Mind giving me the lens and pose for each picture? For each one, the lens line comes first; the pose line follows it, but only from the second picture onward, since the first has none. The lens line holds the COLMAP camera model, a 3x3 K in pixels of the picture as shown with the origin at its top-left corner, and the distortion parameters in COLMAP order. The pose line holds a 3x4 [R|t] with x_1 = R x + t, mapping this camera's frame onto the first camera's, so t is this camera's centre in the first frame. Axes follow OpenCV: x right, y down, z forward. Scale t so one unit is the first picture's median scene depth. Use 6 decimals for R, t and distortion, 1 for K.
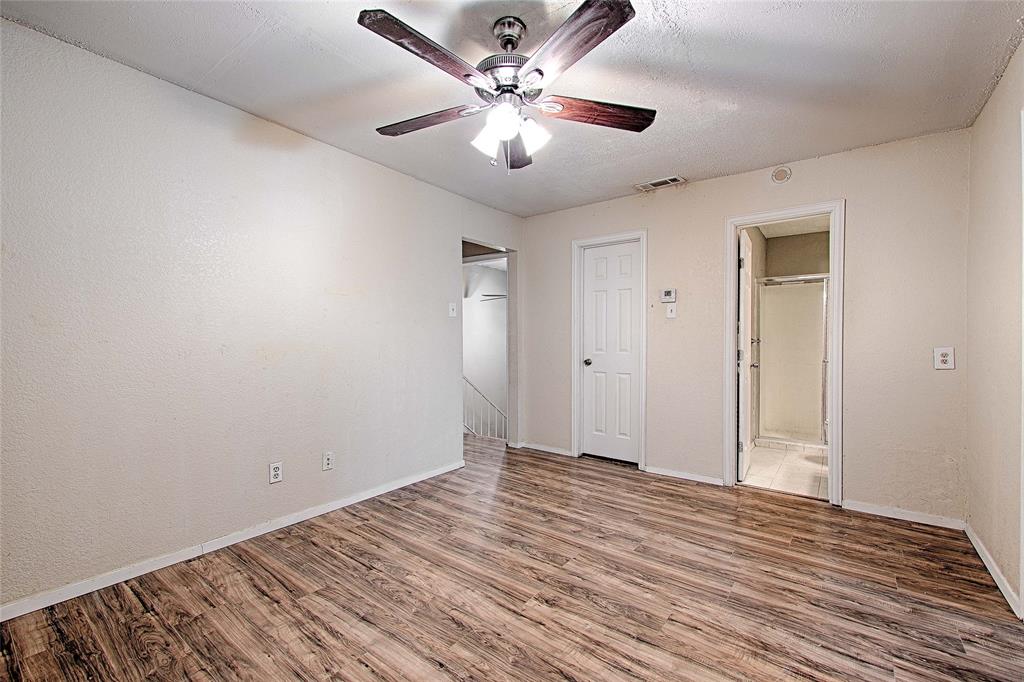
lens RADIAL K [[433.8, 0, 511.7], [0, 433.8, 341.5], [0, 0, 1]] dist [0.001520, 0.000131]
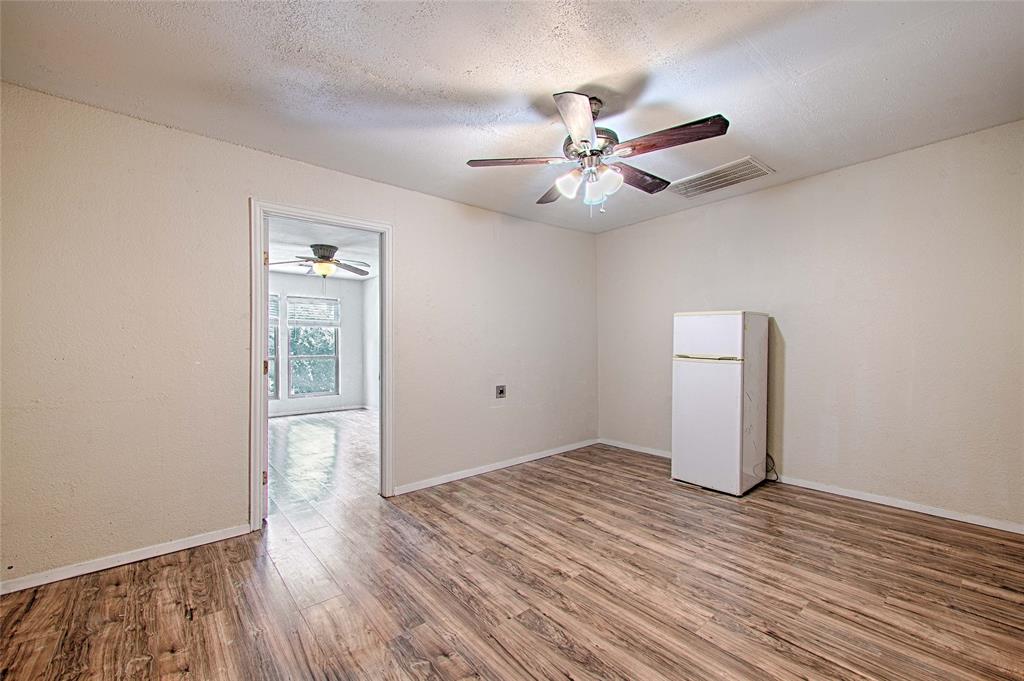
lens RADIAL K [[417.6, 0, 512.5], [0, 417.6, 340.8], [0, 0, 1]] dist [0.001336, 0.000095]
pose [[-0.976537, 0.010198, 0.215107, -0.037538], [0.009150, 0.999941, -0.005869, -0.010075], [-0.215154, -0.003763, -0.976573, 2.007089]]
